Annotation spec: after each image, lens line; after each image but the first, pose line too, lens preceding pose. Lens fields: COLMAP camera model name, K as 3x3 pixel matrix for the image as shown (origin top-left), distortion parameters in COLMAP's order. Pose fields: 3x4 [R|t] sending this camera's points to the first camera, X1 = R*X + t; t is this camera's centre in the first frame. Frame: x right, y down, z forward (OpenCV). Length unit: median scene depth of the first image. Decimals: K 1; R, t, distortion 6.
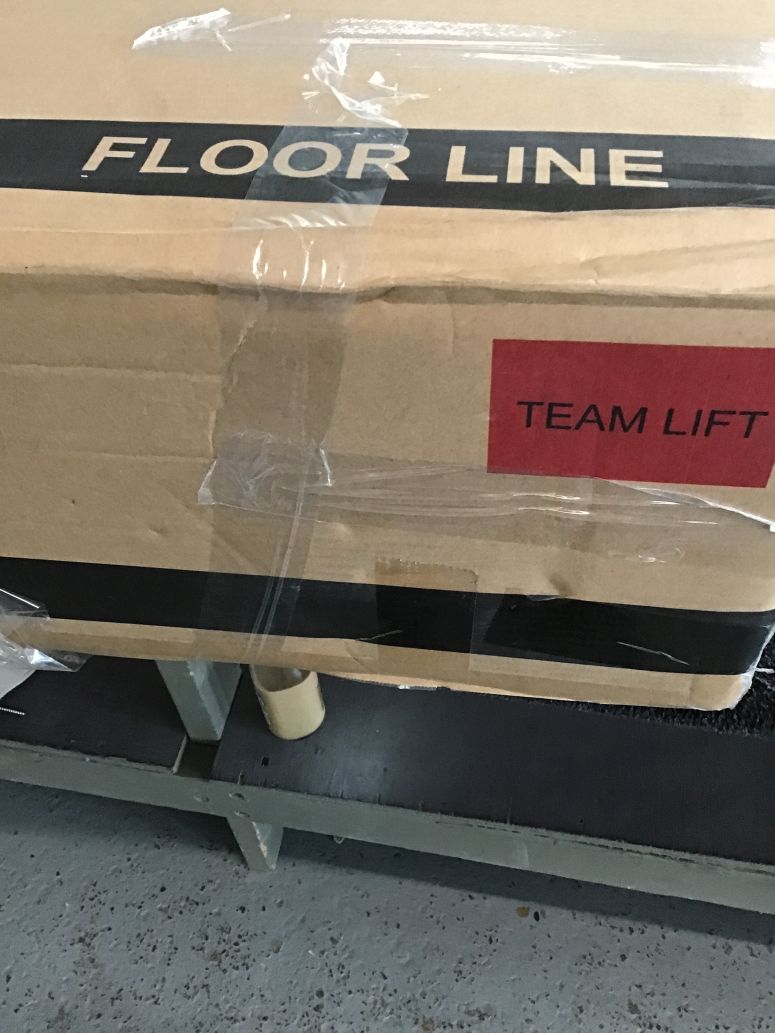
lens RADIAL K [[938.6, 0, 387.5], [0, 938.6, 516.5], [0, 0, 1]] dist [0.136107, -0.285012]
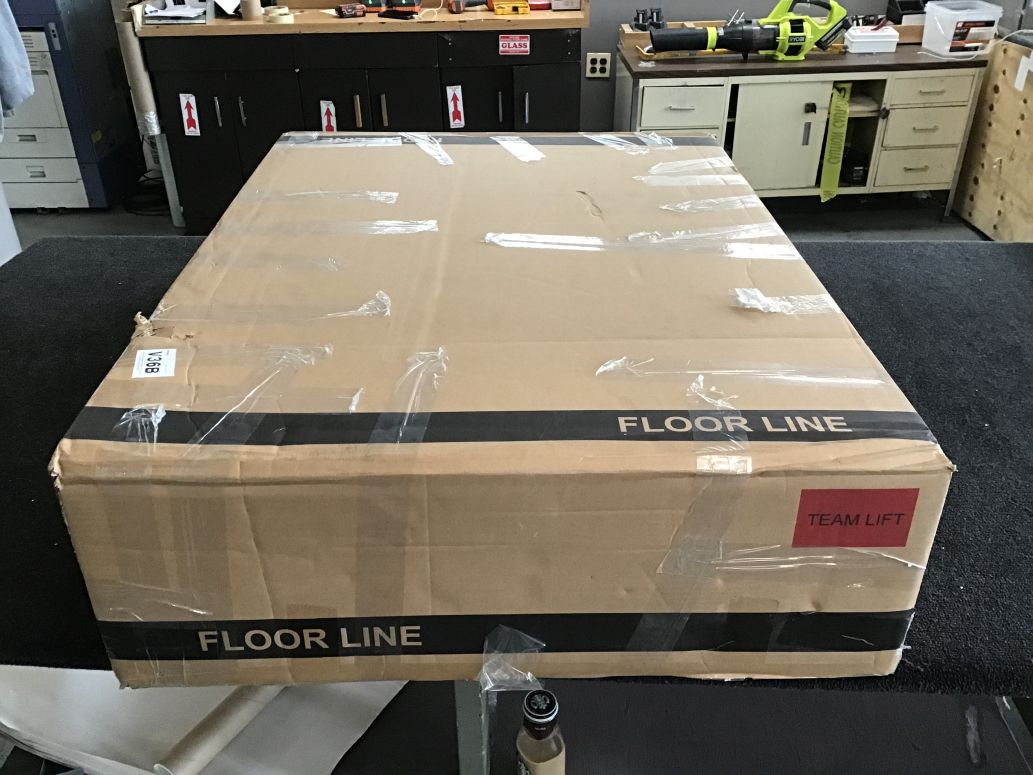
lens RADIAL K [[938.6, 0, 516.5], [0, 938.6, 387.5], [0, 0, 1]] dist [0.136107, -0.285012]
pose [[0.986774, -0.029471, 0.159401, -0.985408], [0.079396, 0.945180, -0.316751, 0.285637], [-0.141327, 0.325217, 0.935019, -1.301227]]
